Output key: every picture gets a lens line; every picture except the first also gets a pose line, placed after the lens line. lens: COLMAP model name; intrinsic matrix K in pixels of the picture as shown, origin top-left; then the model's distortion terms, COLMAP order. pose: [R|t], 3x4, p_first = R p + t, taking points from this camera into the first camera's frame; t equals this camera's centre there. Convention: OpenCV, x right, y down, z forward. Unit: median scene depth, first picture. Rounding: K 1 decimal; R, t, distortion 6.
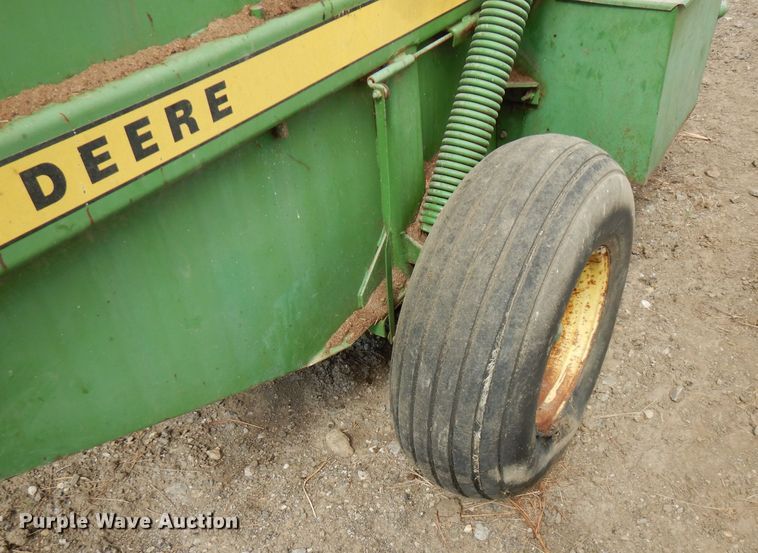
lens RADIAL K [[471.6, 0, 443.6], [0, 471.6, 276.7], [0, 0, 1]] dist [0.007865, 0.002073]
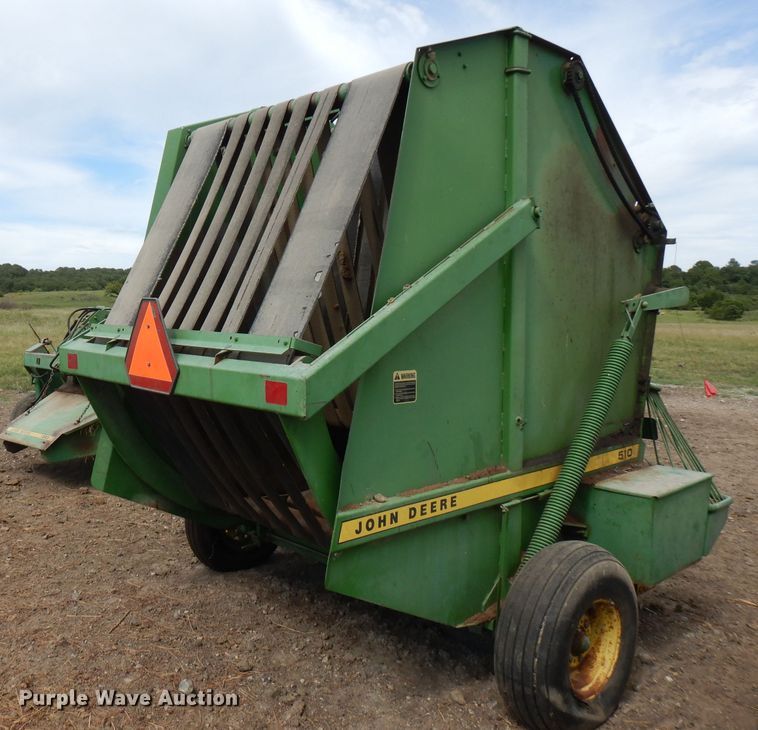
lens RADIAL K [[724.5, 0, 379.0], [0, 724.5, 365.0], [0, 0, 1]] dist [0.101397, -0.006946]
pose [[0.962655, 0.055250, -0.265035, 0.193681], [-0.212071, 0.762419, -0.611346, 1.457026], [0.168291, 0.644721, 0.745663, -2.376138]]
